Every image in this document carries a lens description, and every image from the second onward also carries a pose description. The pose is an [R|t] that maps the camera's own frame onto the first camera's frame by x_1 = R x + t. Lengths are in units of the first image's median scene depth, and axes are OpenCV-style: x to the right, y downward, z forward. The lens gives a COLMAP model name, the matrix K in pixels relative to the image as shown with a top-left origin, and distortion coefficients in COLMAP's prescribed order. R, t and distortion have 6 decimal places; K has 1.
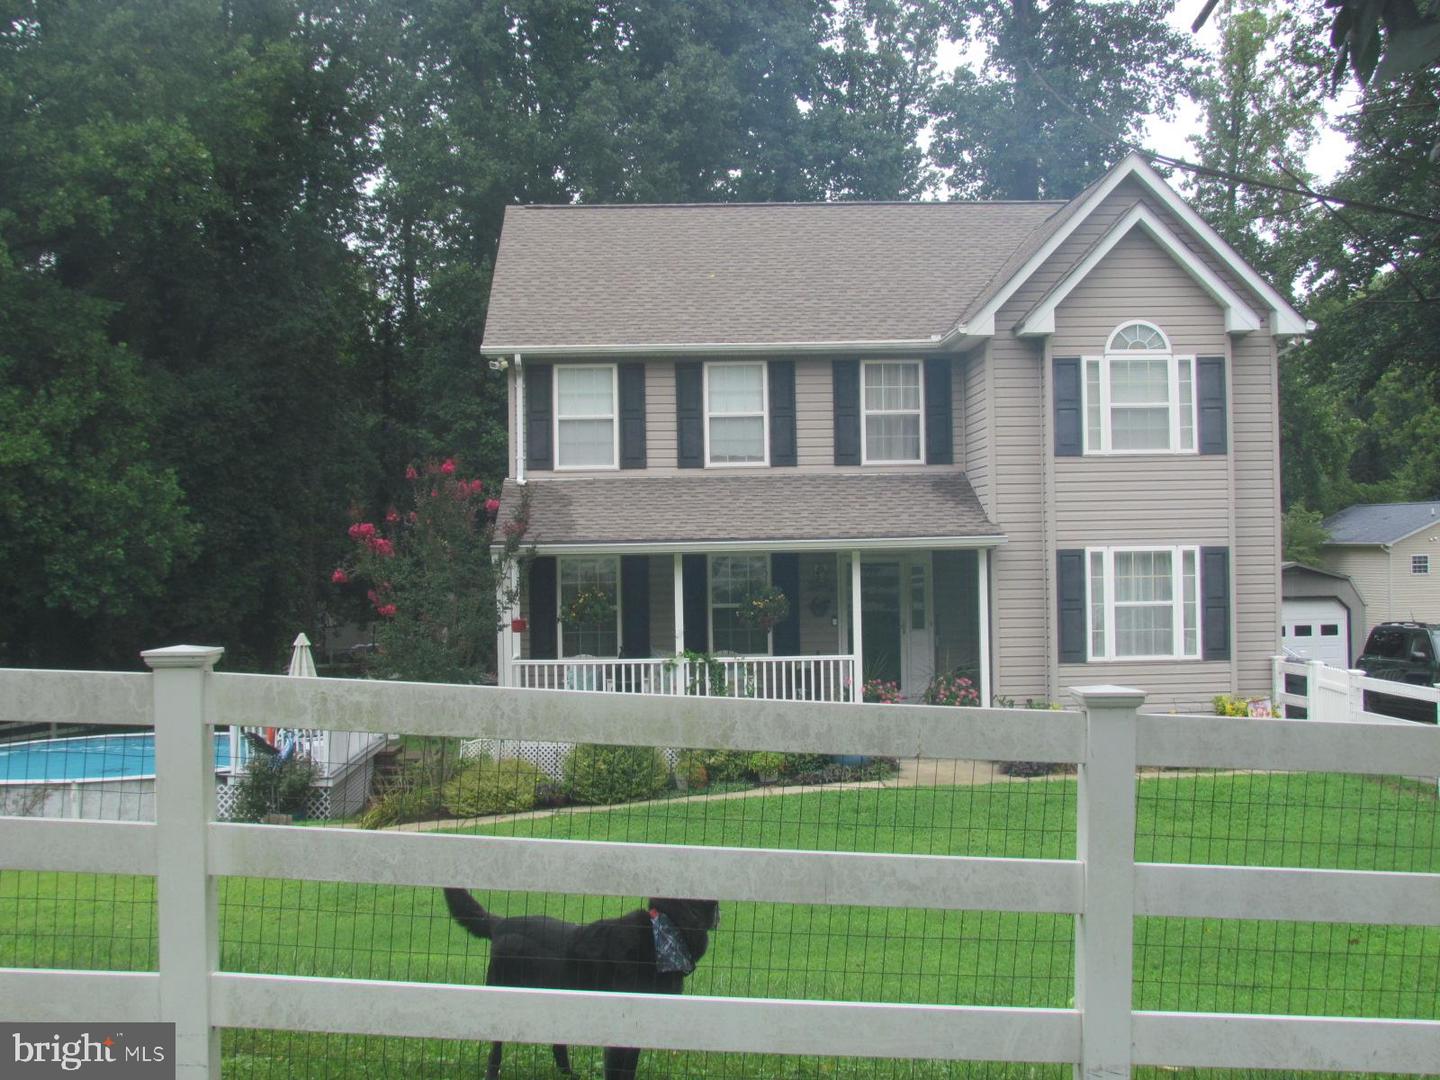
lens RADIAL K [[1793.9, 0, 690.0], [0, 1793.9, 586.5], [0, 0, 1]] dist [-0.058594, 0.000000]
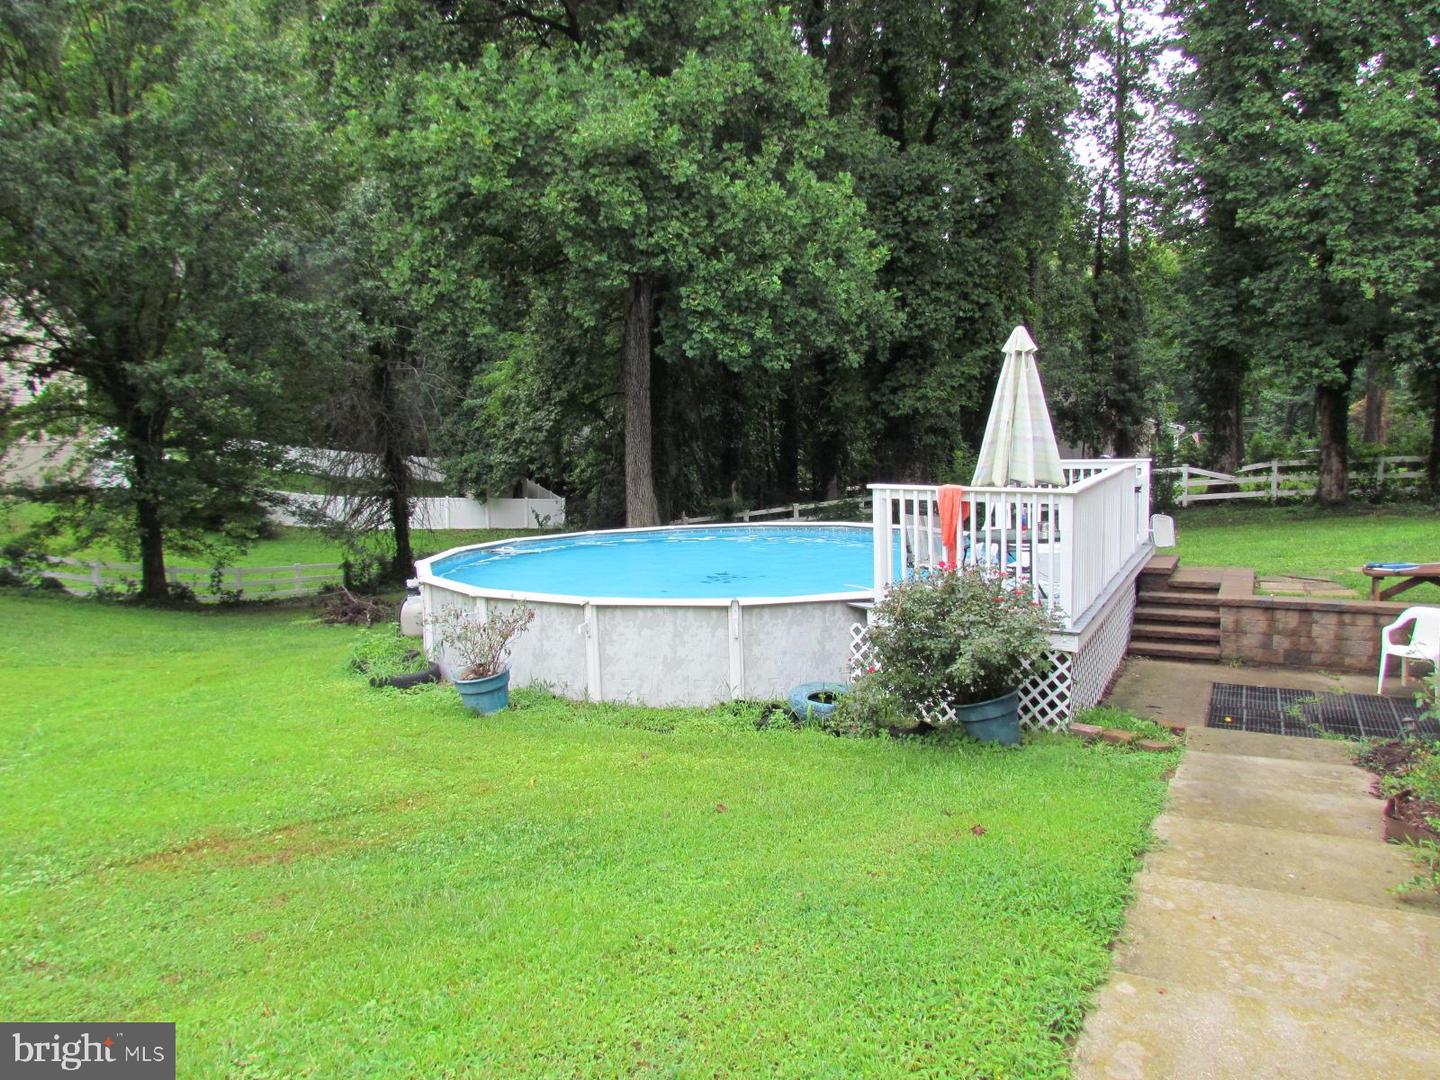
lens RADIAL K [[1032.2, 0, 716.3], [0, 1032.2, 542.4], [0, 0, 1]] dist [-0.012148, -0.008328]
pose [[0.877180, 0.047568, -0.477800, -0.130075], [0.000125, 0.995058, 0.099294, 0.047740], [0.480162, -0.087158, 0.872839, 0.604819]]
